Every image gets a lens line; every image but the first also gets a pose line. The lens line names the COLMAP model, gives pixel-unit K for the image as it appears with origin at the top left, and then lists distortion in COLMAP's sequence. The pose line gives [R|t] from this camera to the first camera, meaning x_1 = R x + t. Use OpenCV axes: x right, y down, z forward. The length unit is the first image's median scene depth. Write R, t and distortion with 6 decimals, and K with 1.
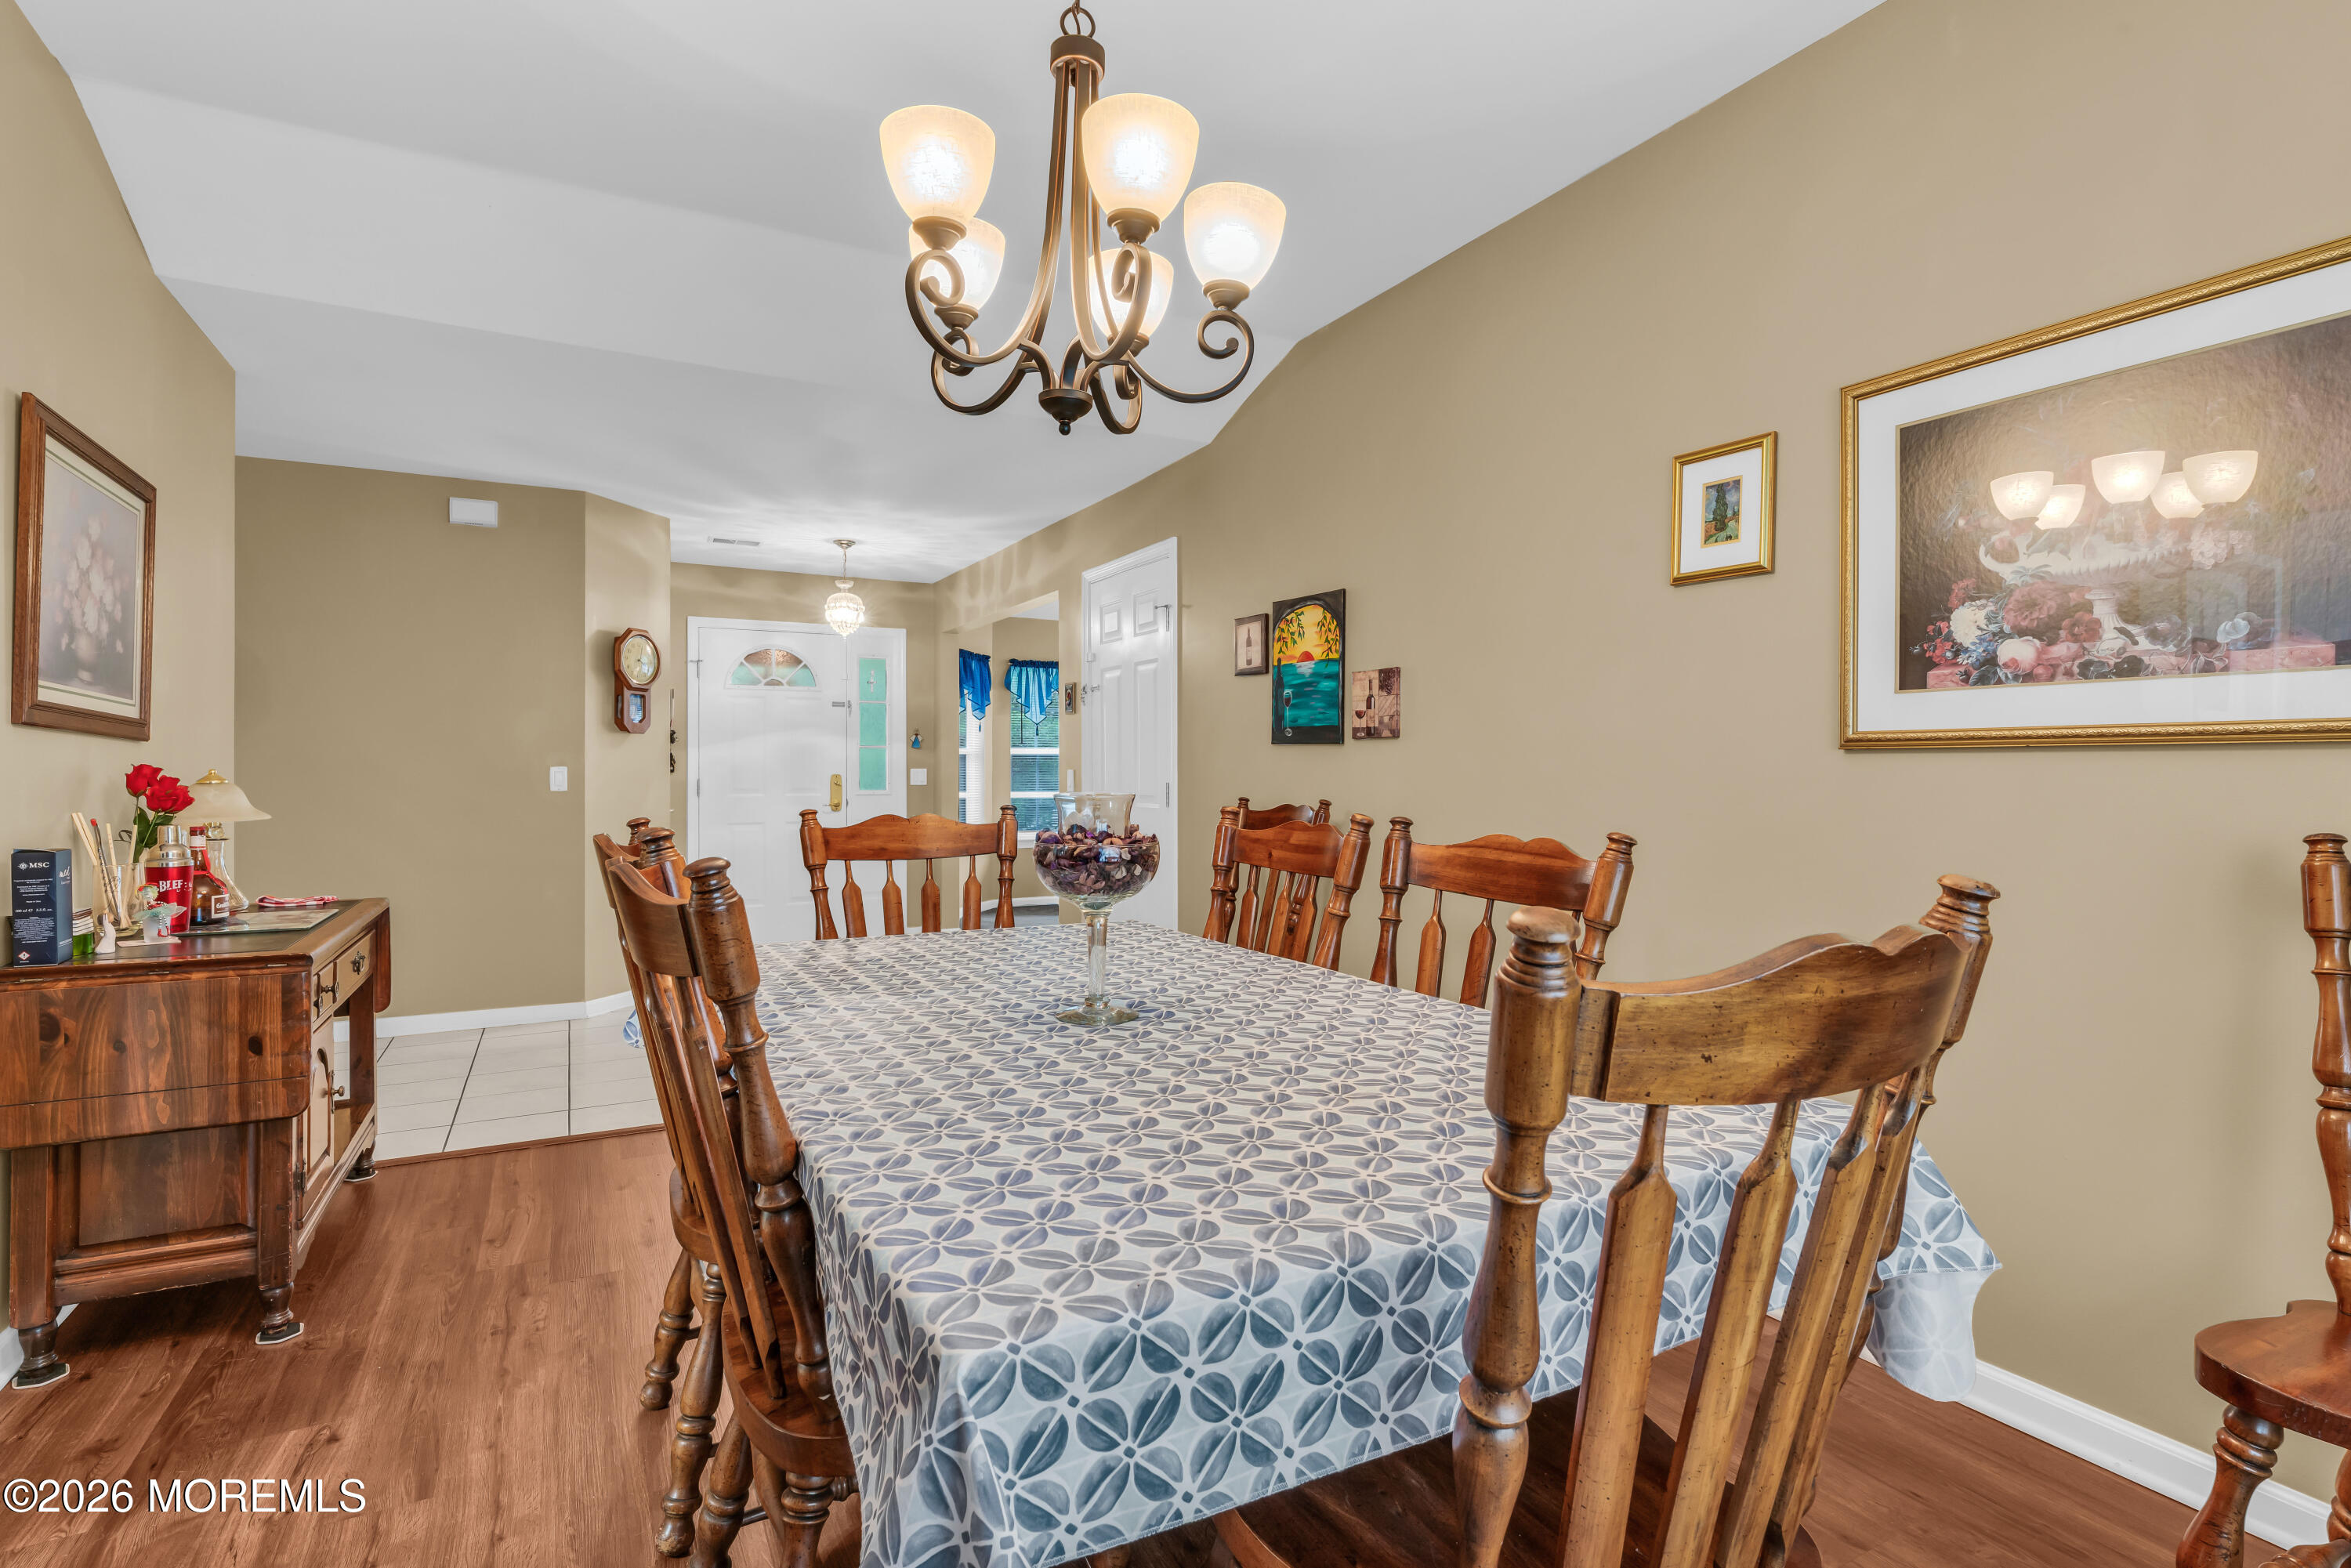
lens RADIAL K [[1123.8, 0, 1175.1], [0, 1123.8, 775.4], [0, 0, 1]] dist [-0.004327, 0.001686]
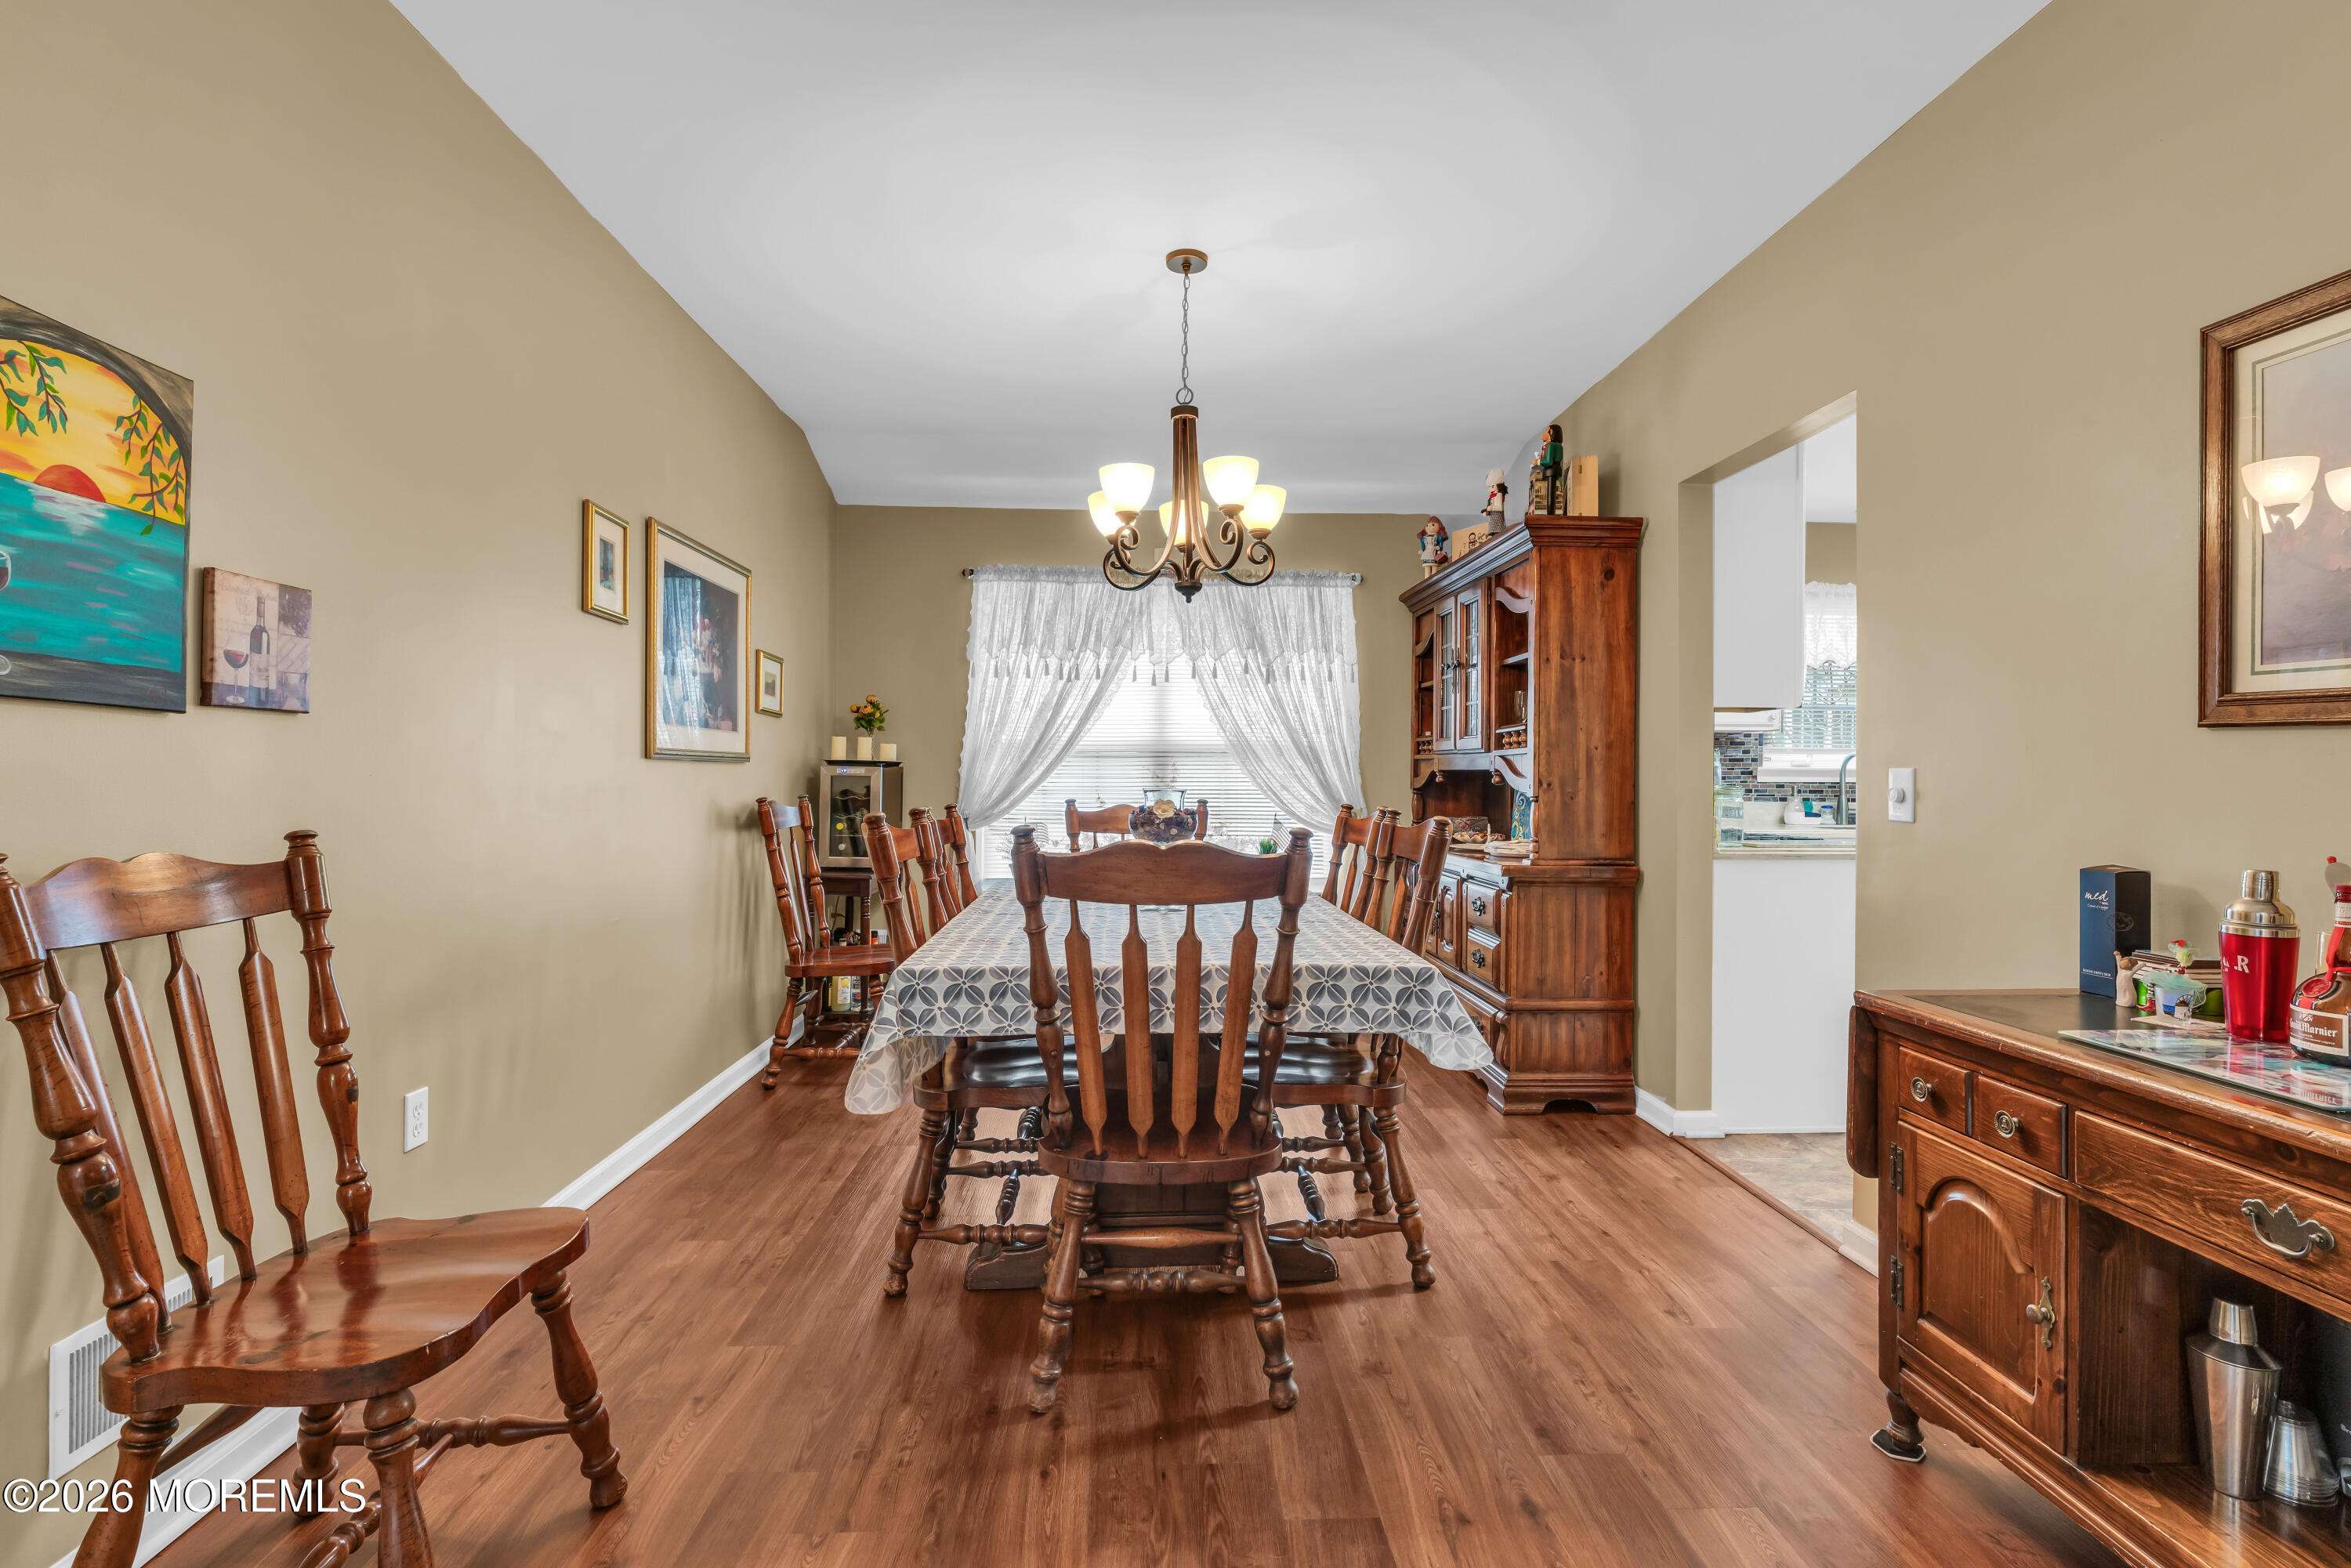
lens RADIAL K [[1123.8, 0, 1176.4], [0, 1123.8, 775.9], [0, 0, 1]] dist [-0.004327, 0.001686]
pose [[-0.898568, -0.006203, 0.438791, -0.416577], [-0.002438, 0.999955, 0.009143, -0.007901], [-0.438828, 0.007145, -0.898543, 1.225702]]
